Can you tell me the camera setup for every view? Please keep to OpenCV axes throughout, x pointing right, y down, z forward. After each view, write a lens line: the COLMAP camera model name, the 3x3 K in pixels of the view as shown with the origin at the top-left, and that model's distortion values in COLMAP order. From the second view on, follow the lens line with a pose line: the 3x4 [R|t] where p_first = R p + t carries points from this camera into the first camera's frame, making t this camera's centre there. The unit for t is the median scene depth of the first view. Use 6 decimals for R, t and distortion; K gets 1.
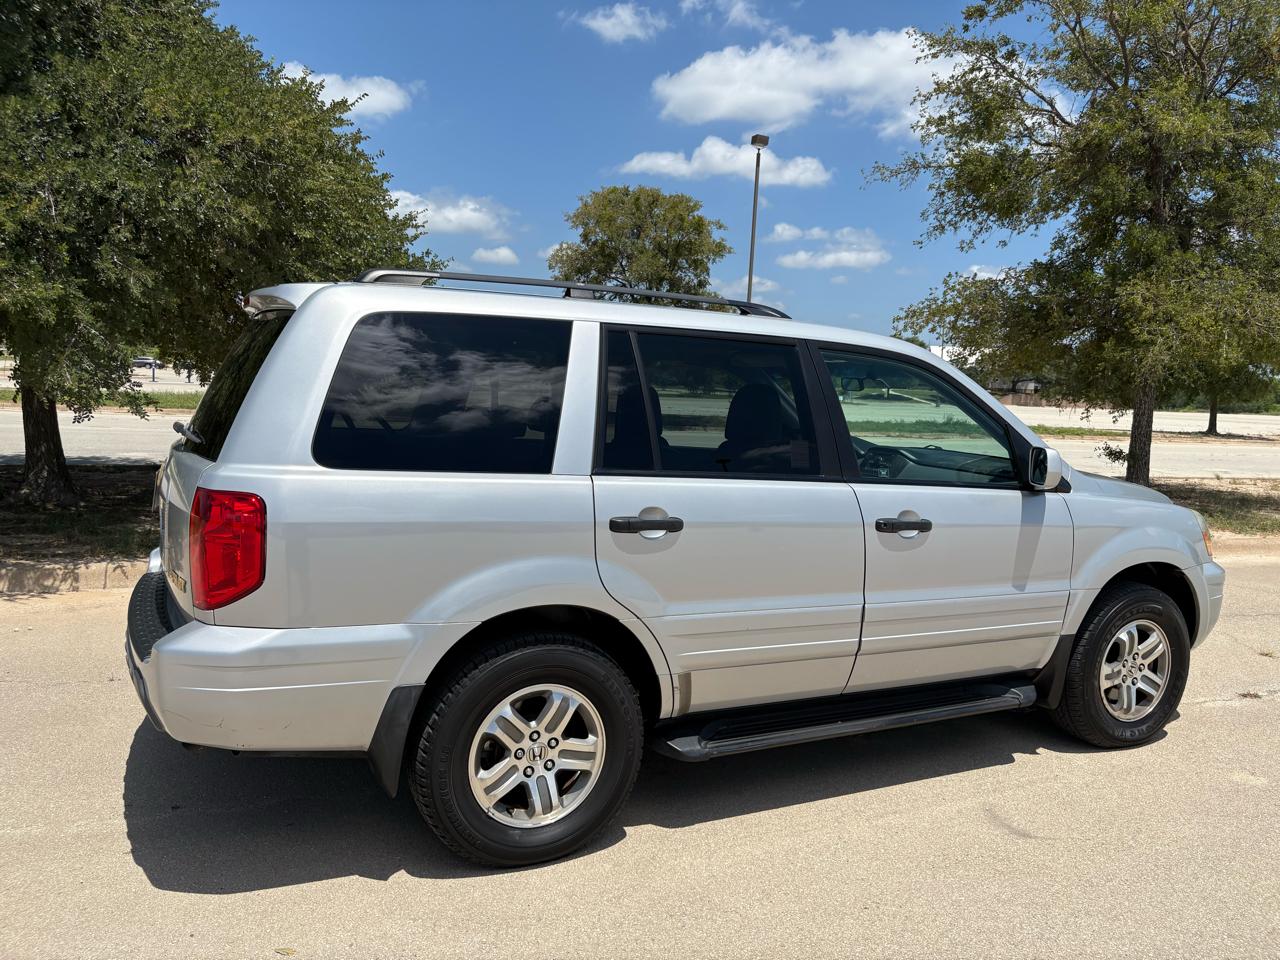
lens RADIAL K [[977.3, 0, 647.9], [0, 977.3, 489.3], [0, 0, 1]] dist [0.031228, -0.031627]
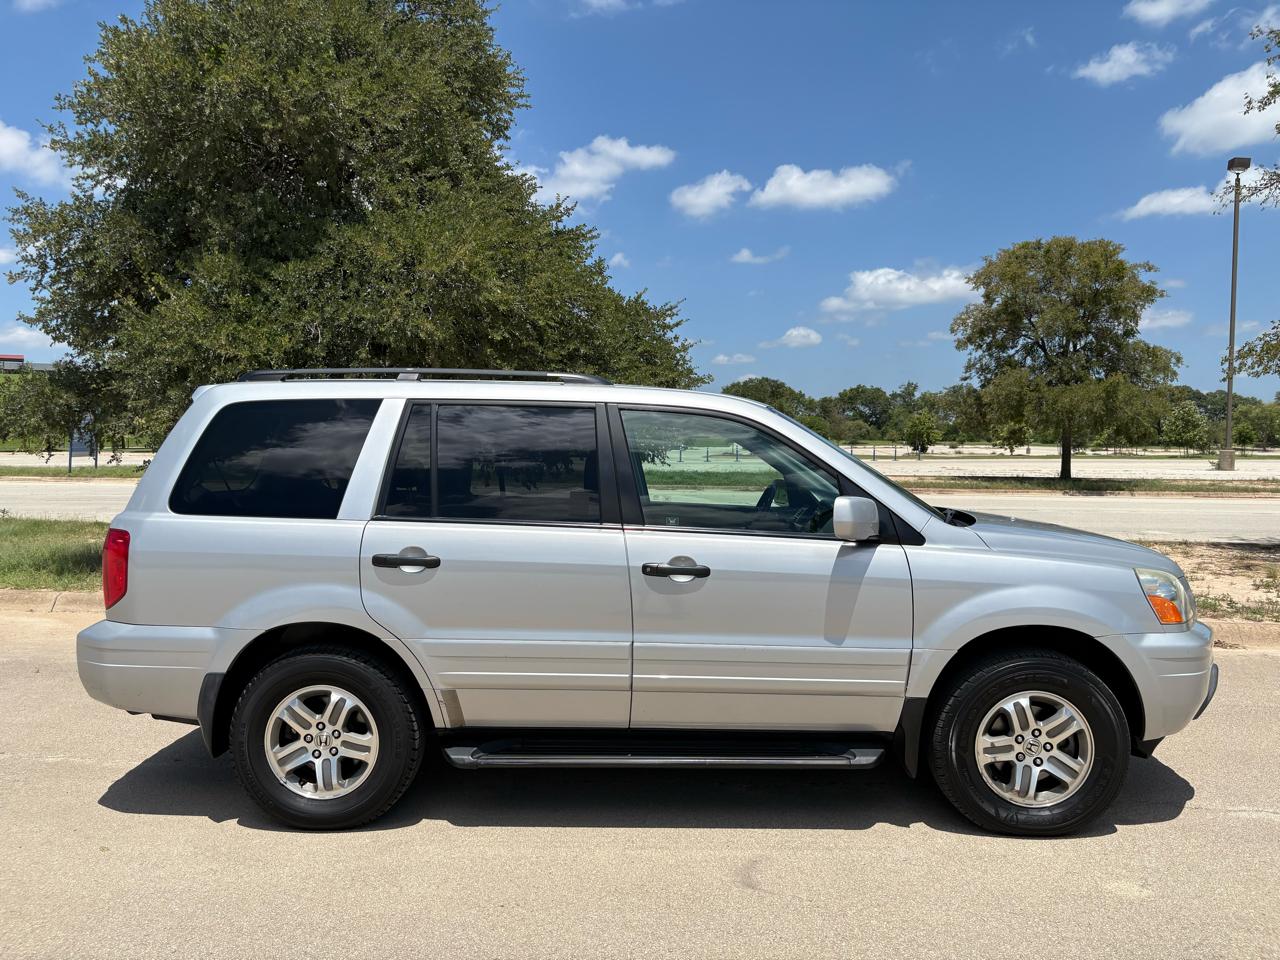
lens RADIAL K [[977.3, 0, 634.0], [0, 977.3, 481.5], [0, 0, 1]] dist [0.031228, -0.031627]
pose [[0.881023, -0.021489, -0.472585, 0.712372], [-0.017265, 0.996842, -0.077516, 0.023507], [0.472758, 0.076452, 0.877869, 0.045171]]
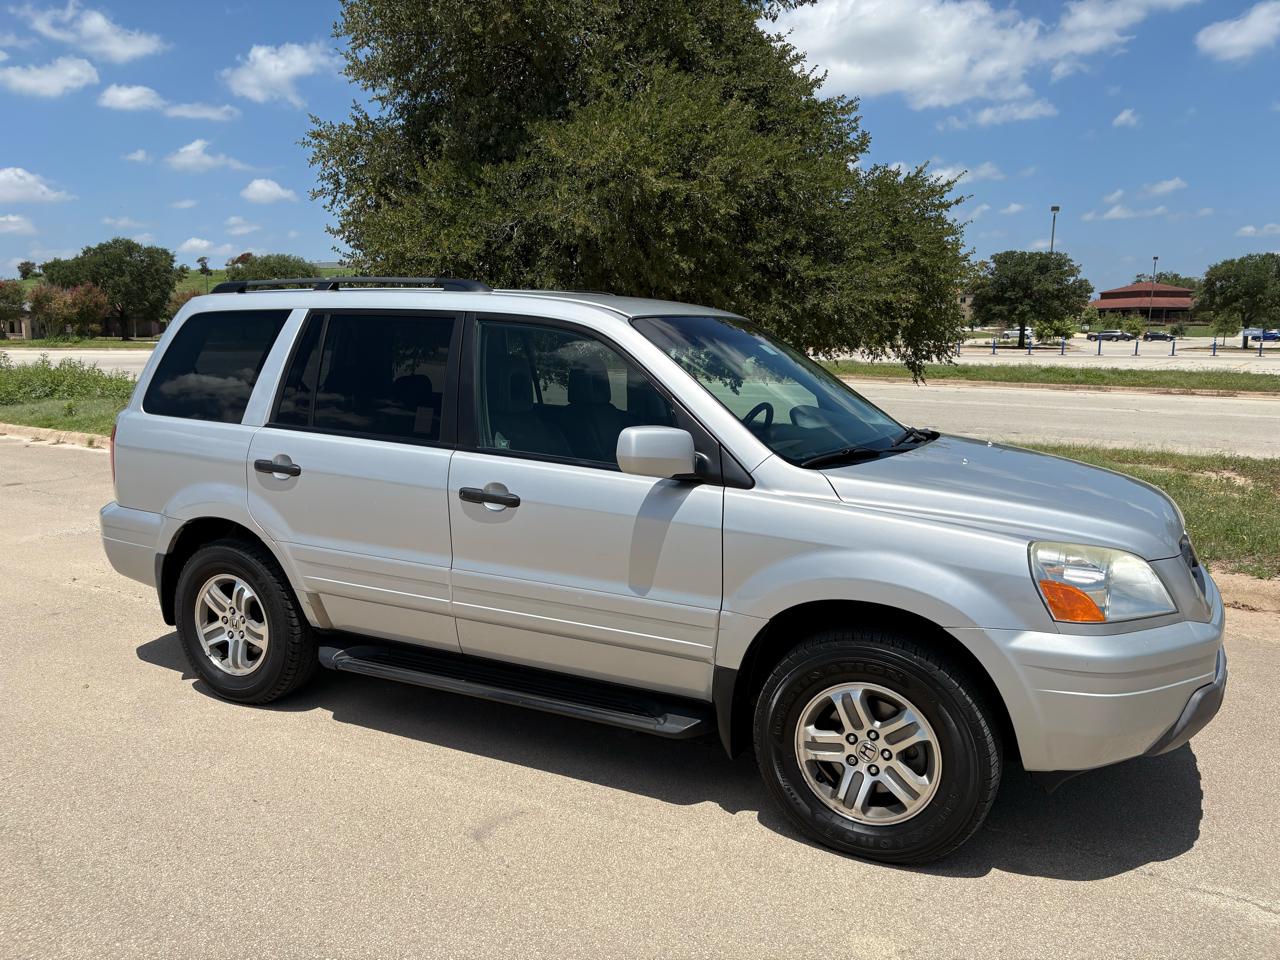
lens RADIAL K [[973.9, 0, 629.3], [0, 973.9, 487.8], [0, 0, 1]] dist [0.021062, -0.015214]
pose [[0.583822, 0.091770, -0.806679, 1.115758], [-0.071038, 0.995555, 0.061845, -0.041998], [0.808768, 0.021198, 0.587745, 0.533468]]
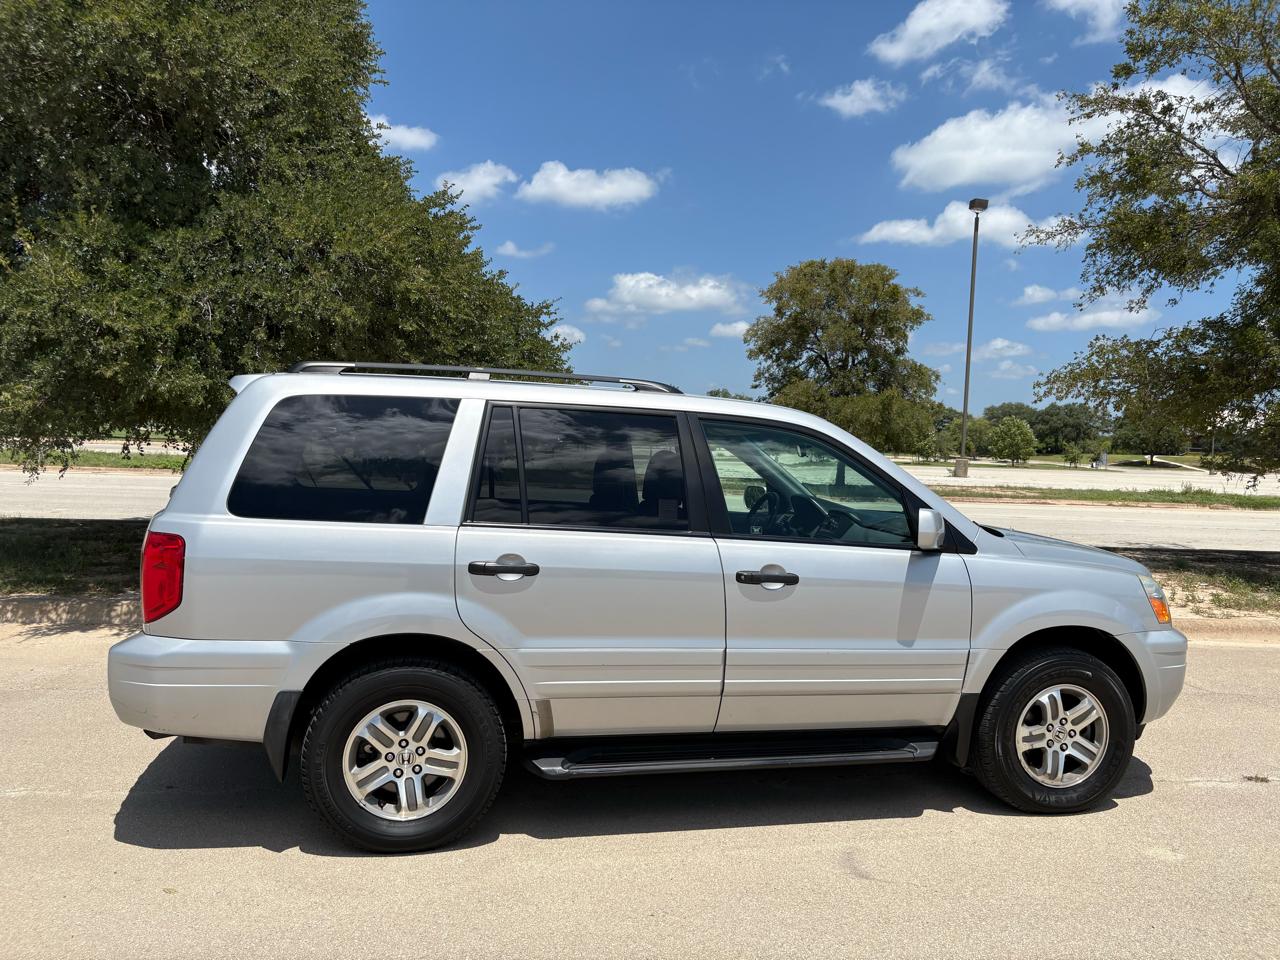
lens RADIAL K [[977.3, 0, 640.7], [0, 977.3, 490.7], [0, 0, 1]] dist [0.031228, -0.031627]
pose [[0.970010, 0.003363, -0.243044, 0.383174], [-0.020452, 0.997488, -0.067823, 0.016284], [0.242205, 0.070760, 0.967641, -0.093997]]
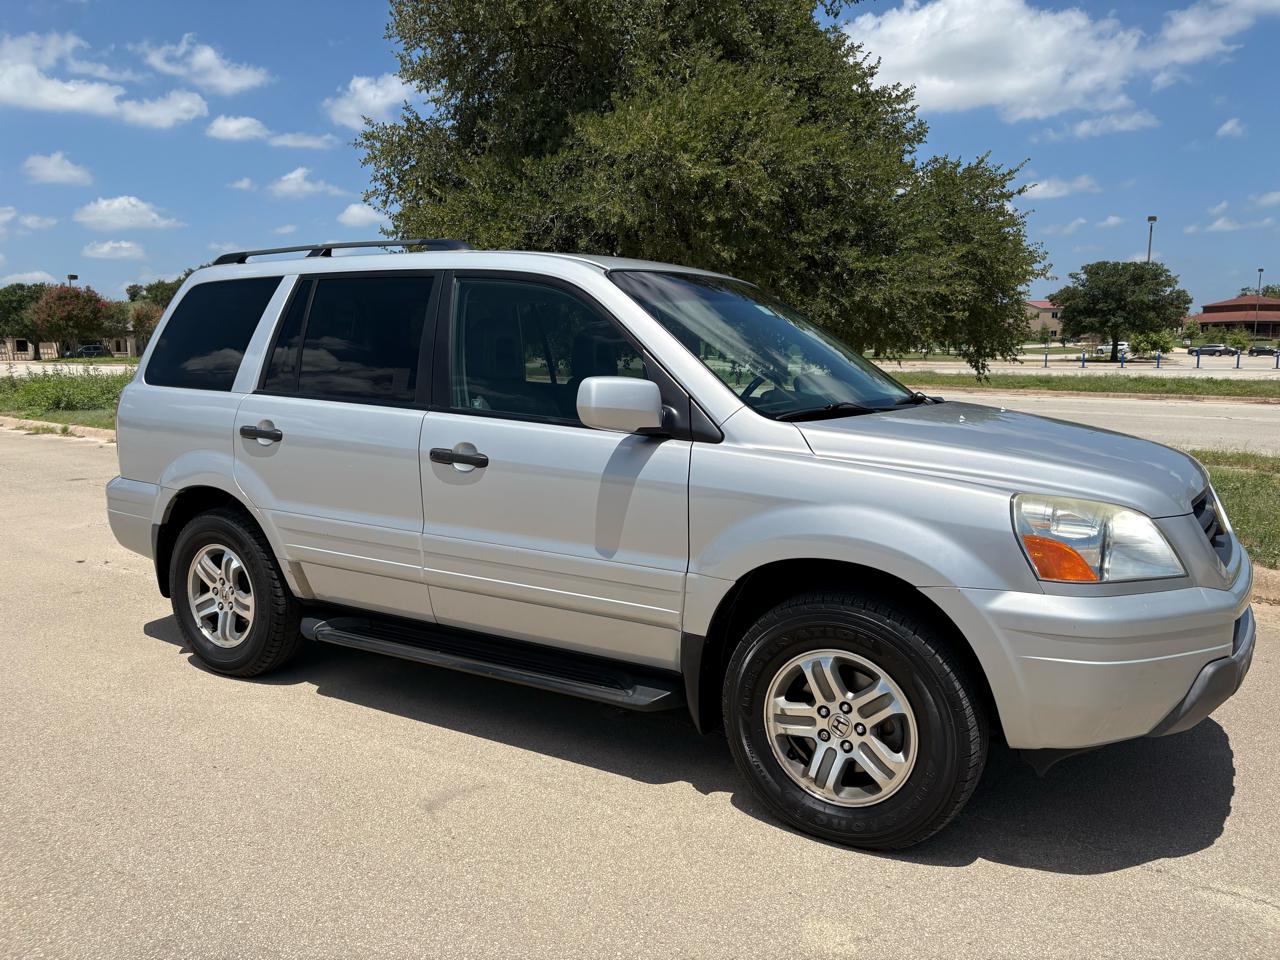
lens RADIAL K [[973.9, 0, 636.8], [0, 973.9, 488.1], [0, 0, 1]] dist [0.021062, -0.015214]
pose [[0.520442, 0.081397, -0.850008, 1.135520], [-0.074462, 0.995980, 0.049785, 0.006919], [0.850644, 0.037383, 0.524411, 0.647360]]
